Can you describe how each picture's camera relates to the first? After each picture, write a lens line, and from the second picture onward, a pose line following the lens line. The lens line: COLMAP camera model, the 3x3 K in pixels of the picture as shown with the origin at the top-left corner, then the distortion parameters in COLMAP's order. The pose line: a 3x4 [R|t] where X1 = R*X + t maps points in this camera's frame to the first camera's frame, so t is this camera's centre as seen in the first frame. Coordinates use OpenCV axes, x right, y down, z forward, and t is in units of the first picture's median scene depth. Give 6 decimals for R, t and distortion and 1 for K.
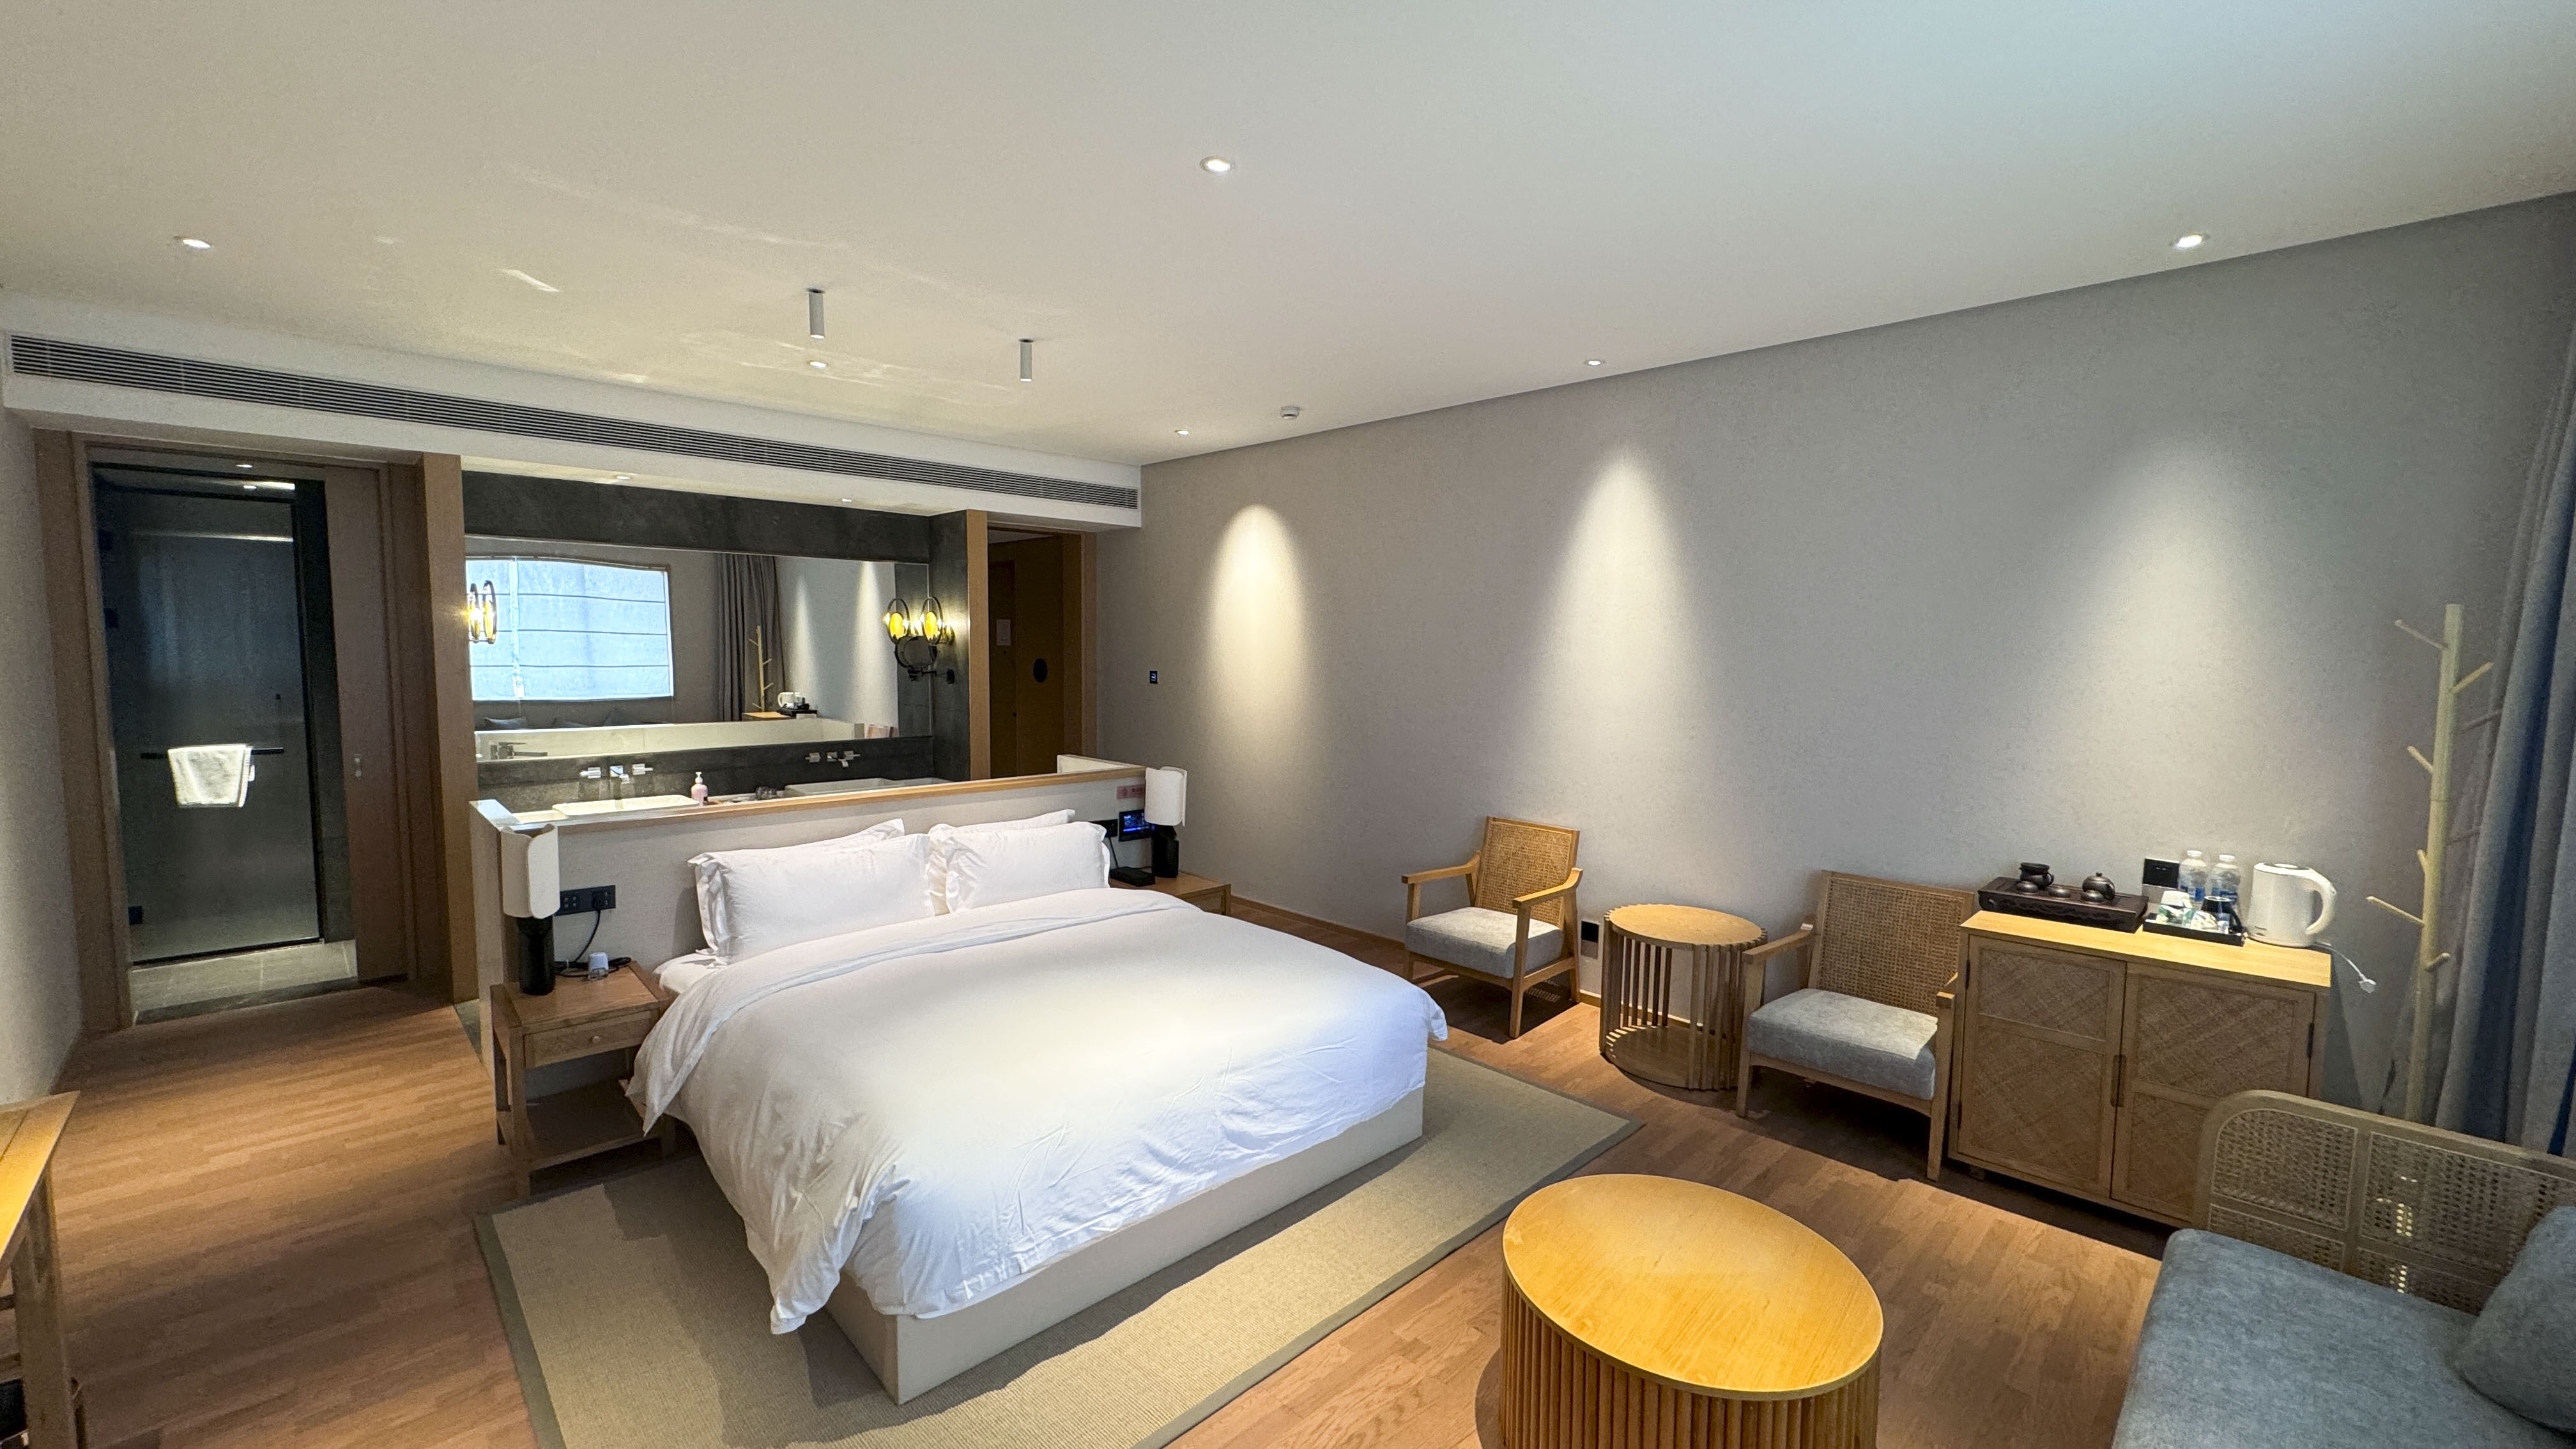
lens RADIAL K [[1023.1, 0, 1288.0], [0, 1023.1, 724.5], [0, 0, 1]] dist [-0.001833, 0.000577]
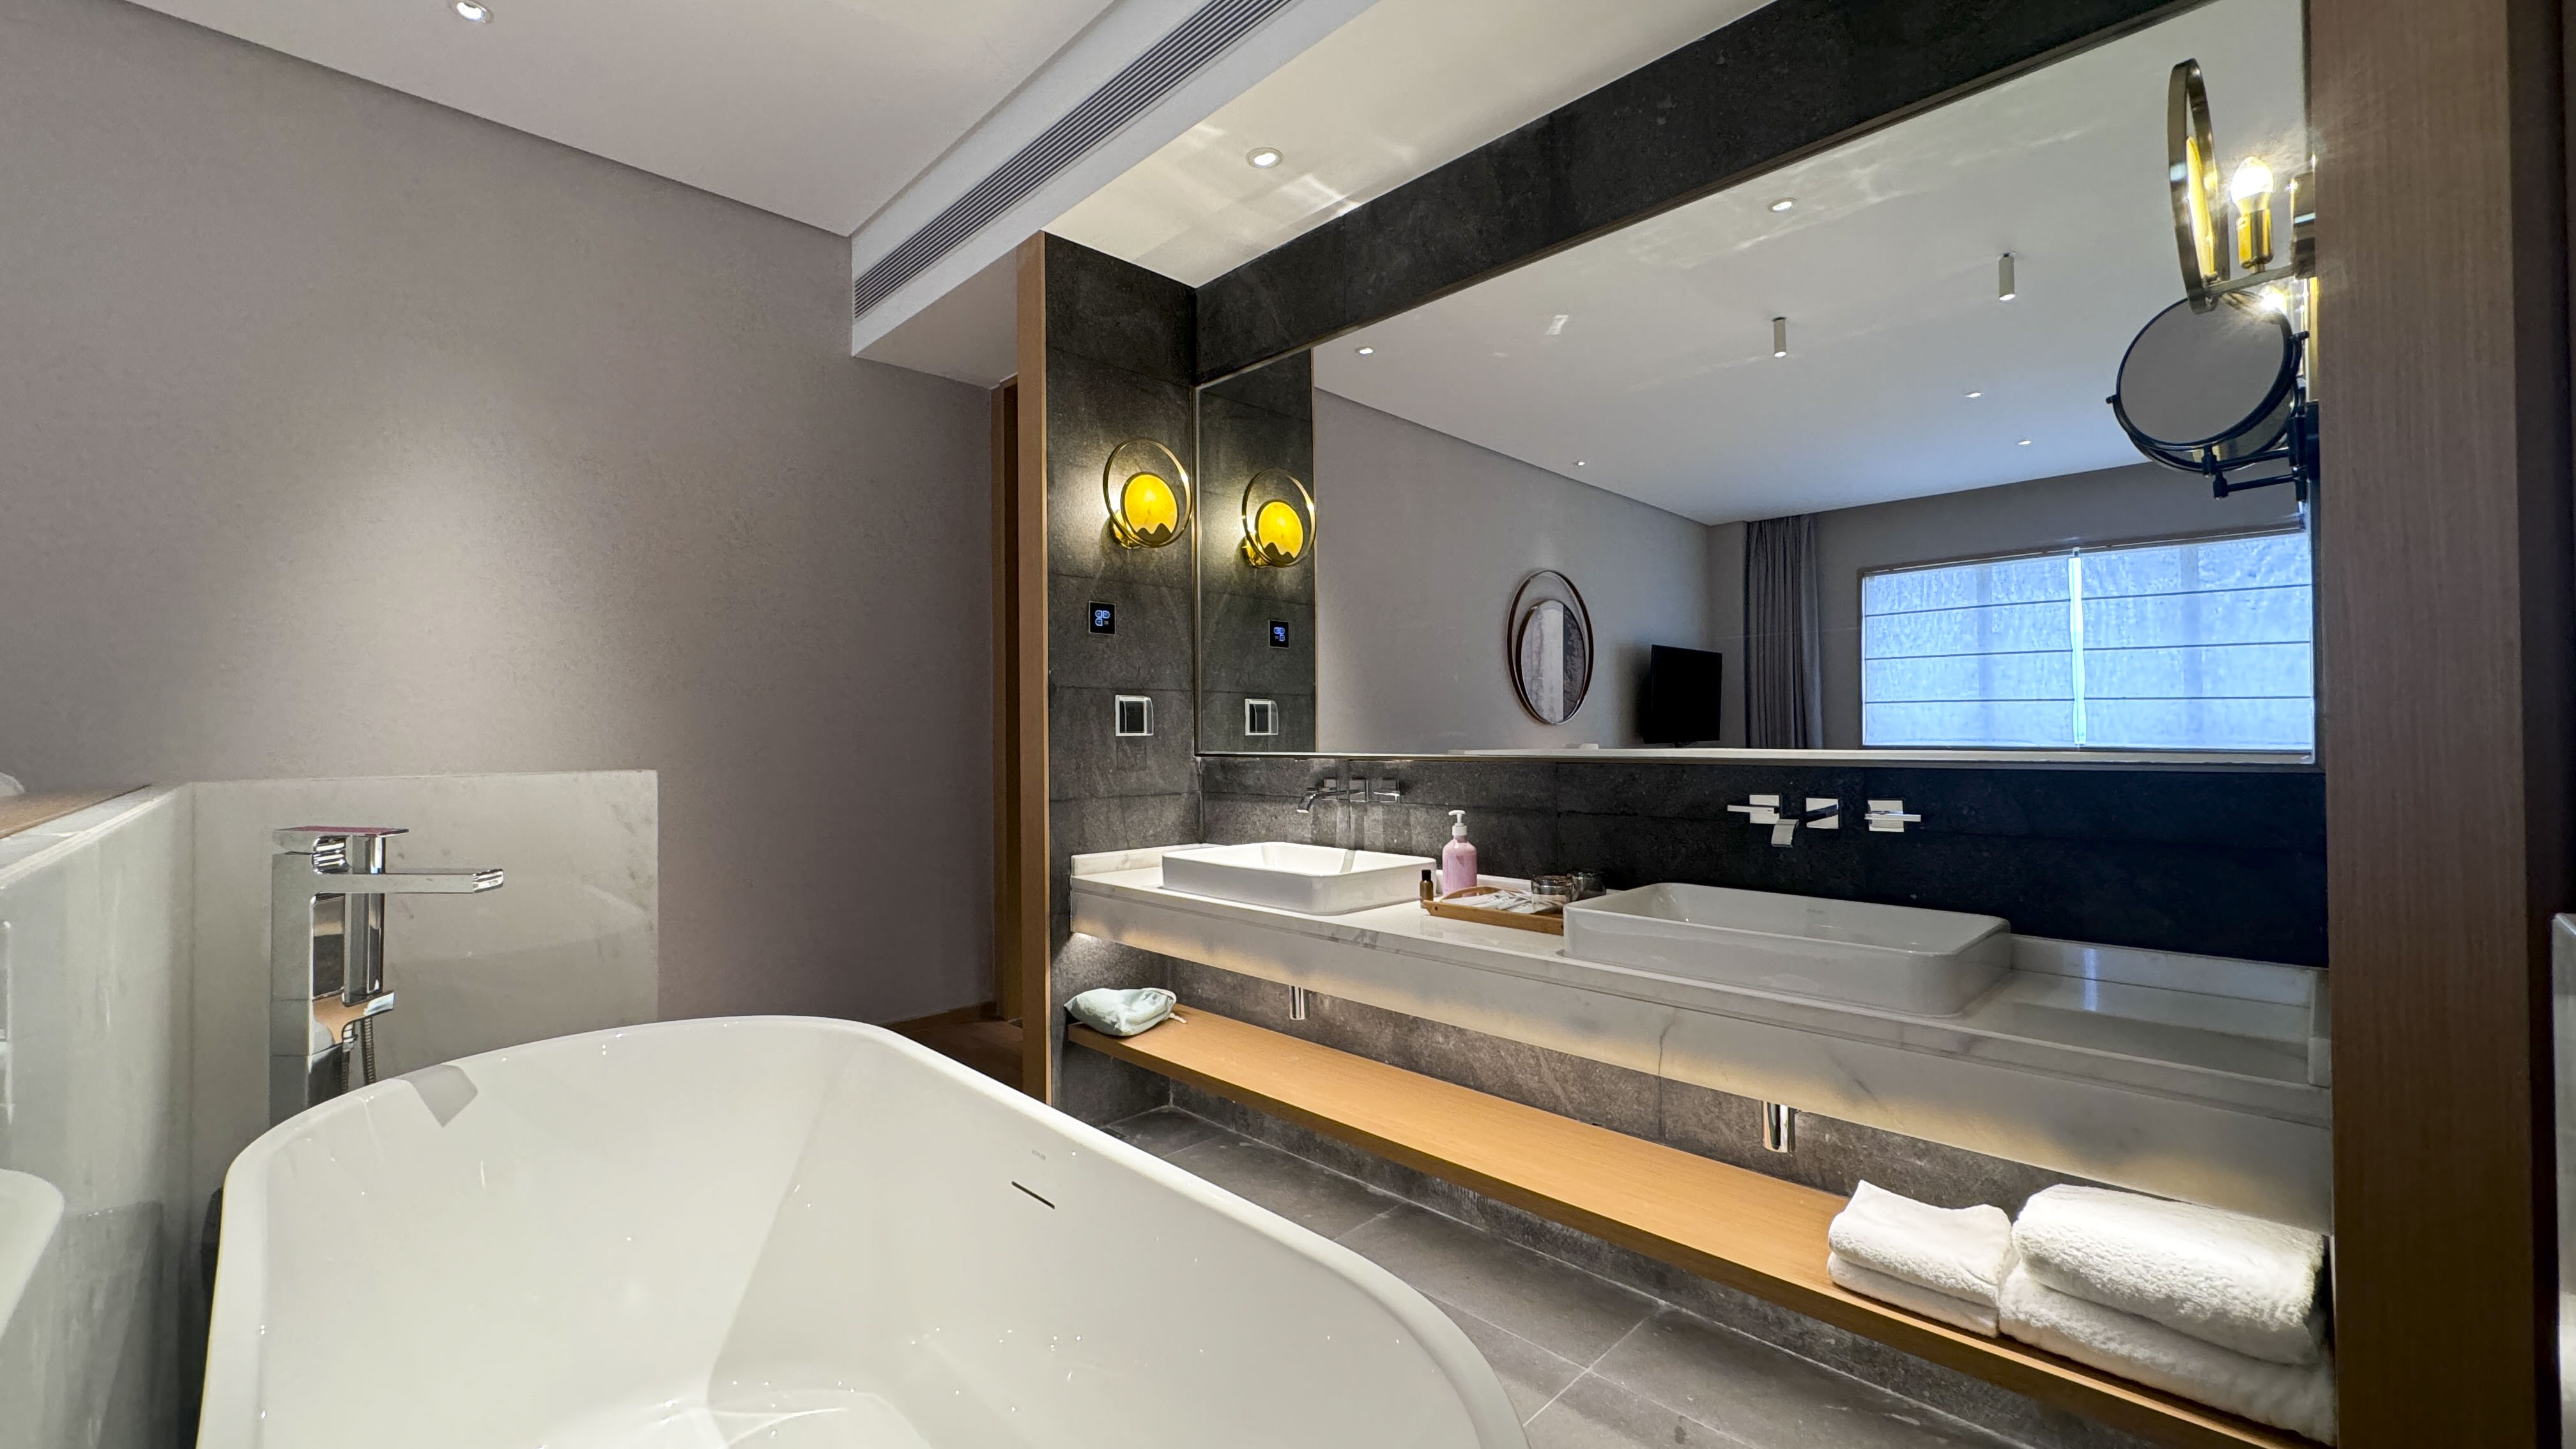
lens RADIAL K [[1023.1, 0, 1288.0], [0, 1023.1, 724.5], [0, 0, 1]] dist [-0.001833, 0.000577]
pose [[0.007006, -0.024813, -0.999668, -0.232397], [-0.076449, 0.996753, -0.025277, 0.042661], [0.997049, 0.076601, 0.005086, 1.475145]]
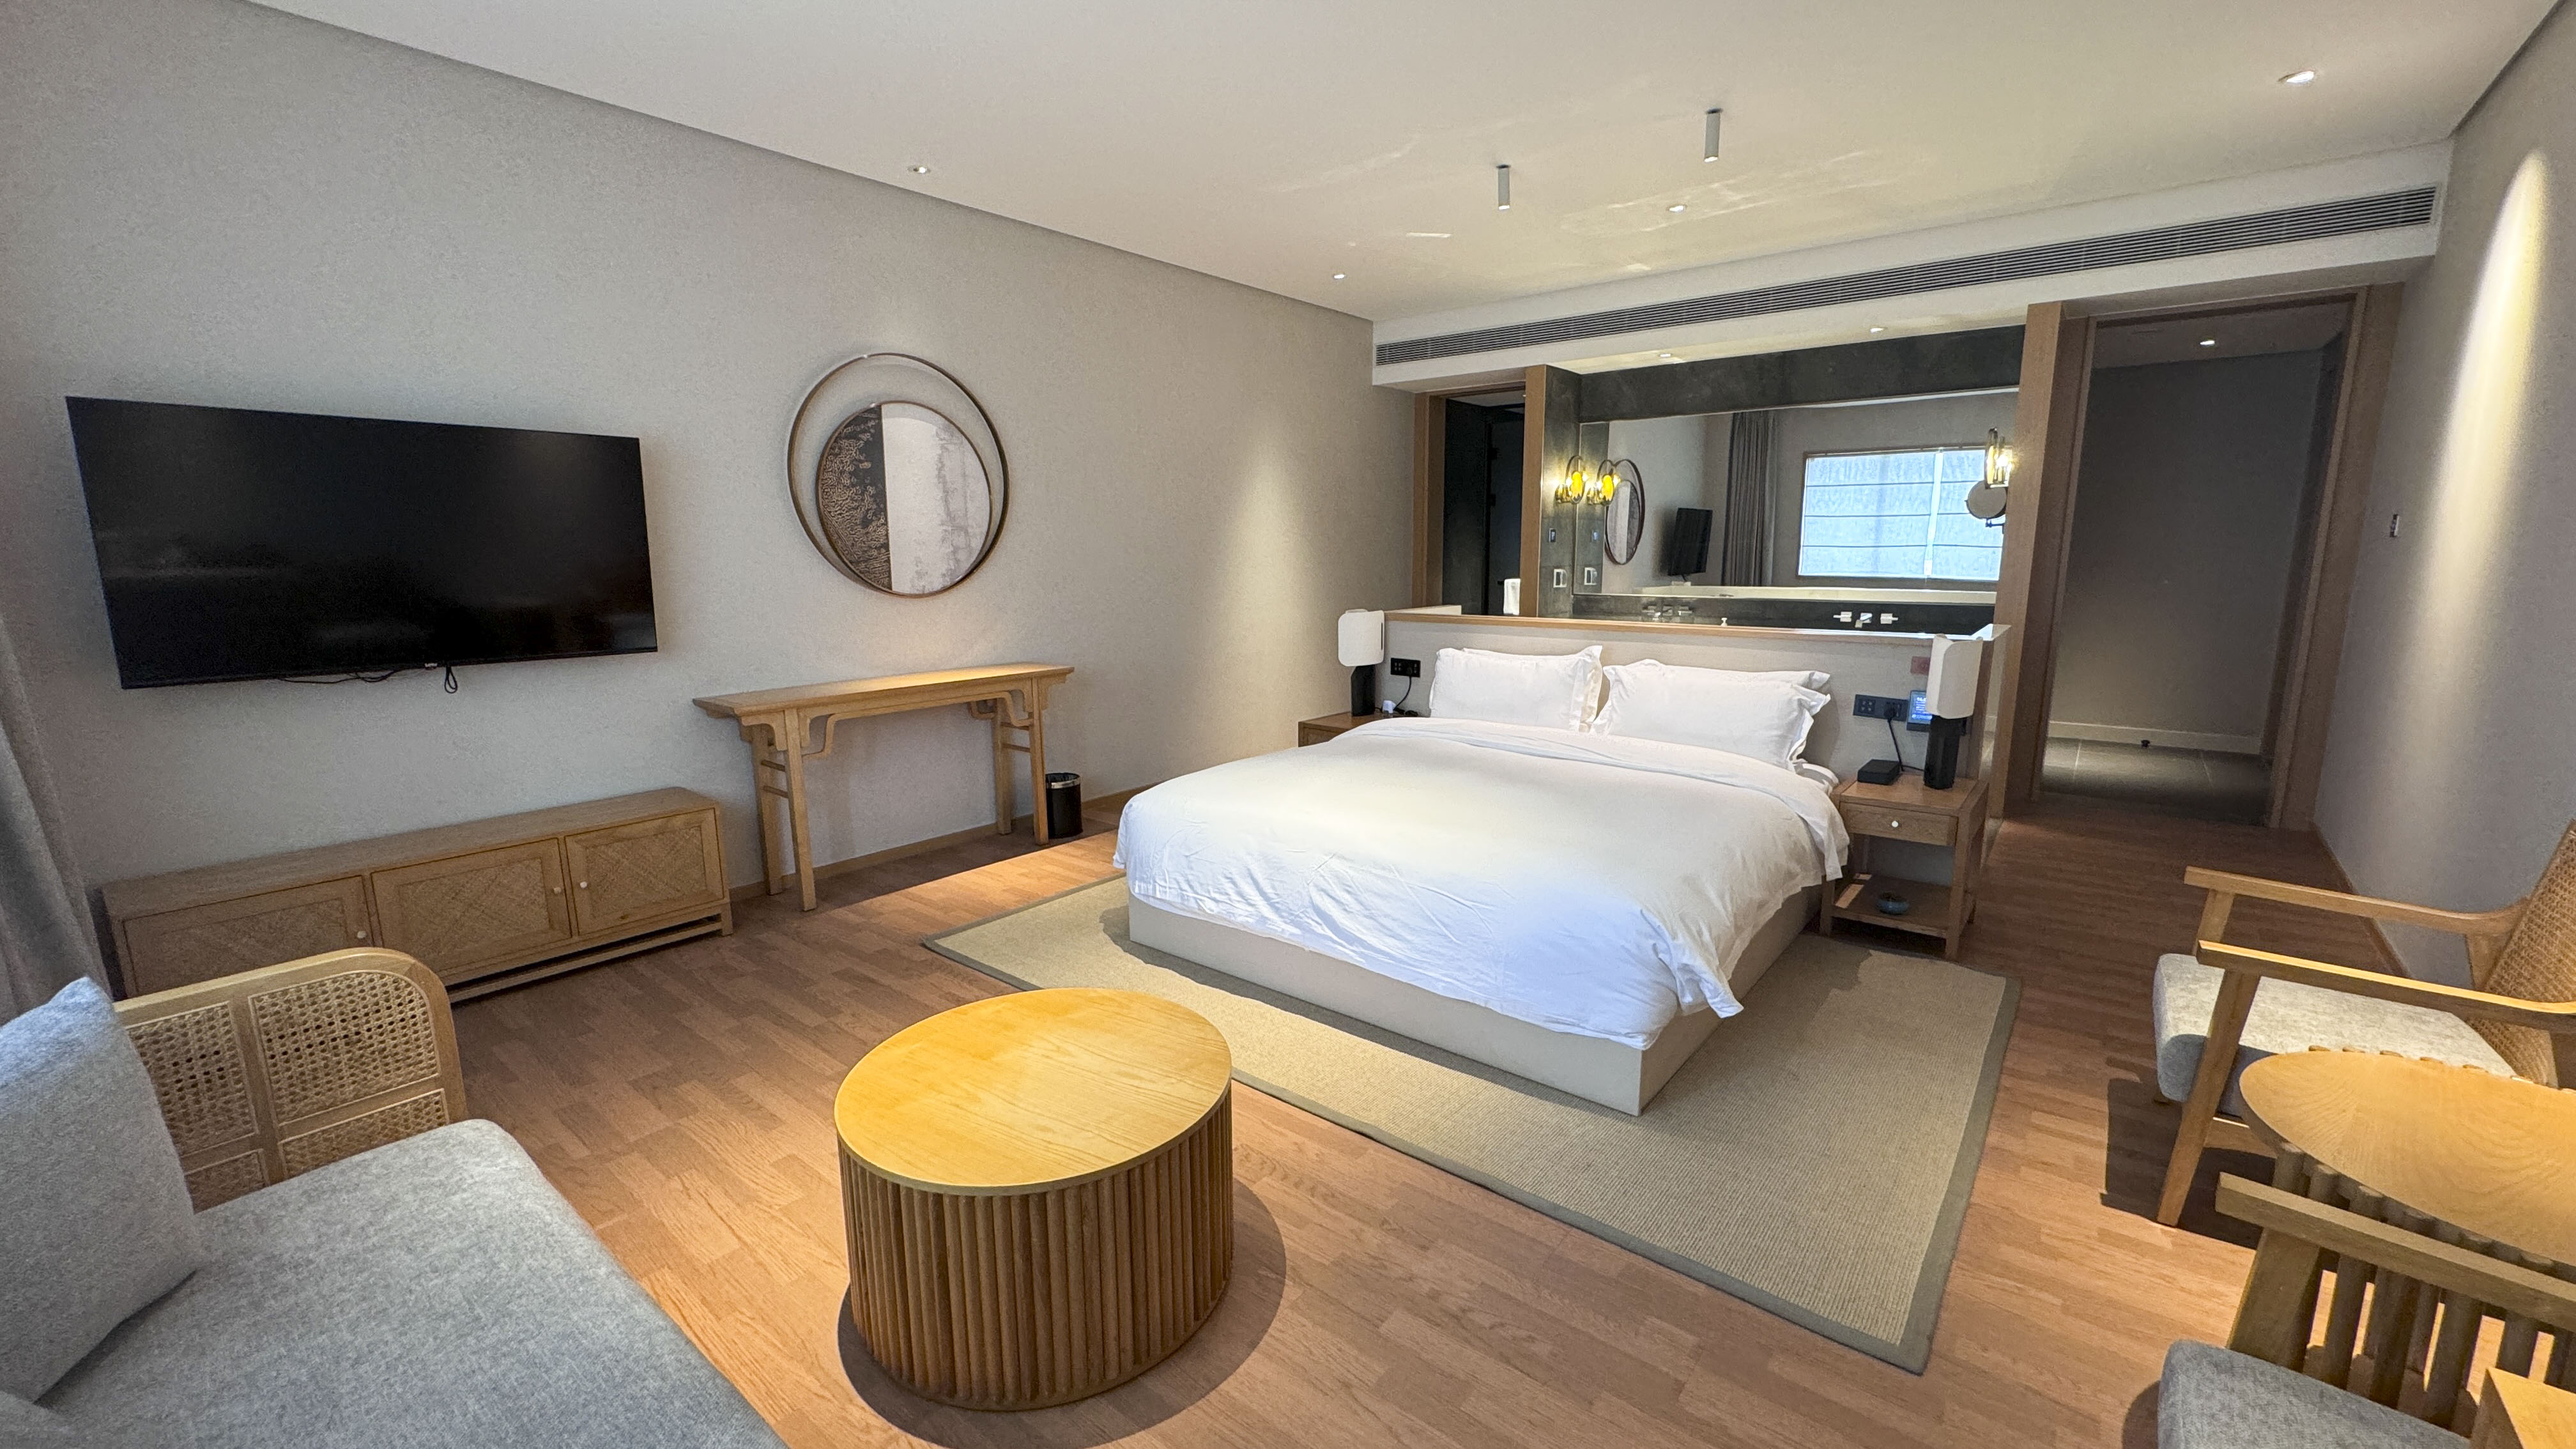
lens RADIAL K [[1023.1, 0, 1288.0], [0, 1023.1, 724.5], [0, 0, 1]] dist [-0.001833, 0.000577]
pose [[0.122065, 0.159012, -0.979702, 0.749670], [-0.071873, 0.985908, 0.151065, 0.041837], [0.989916, 0.051974, 0.131773, 0.644737]]
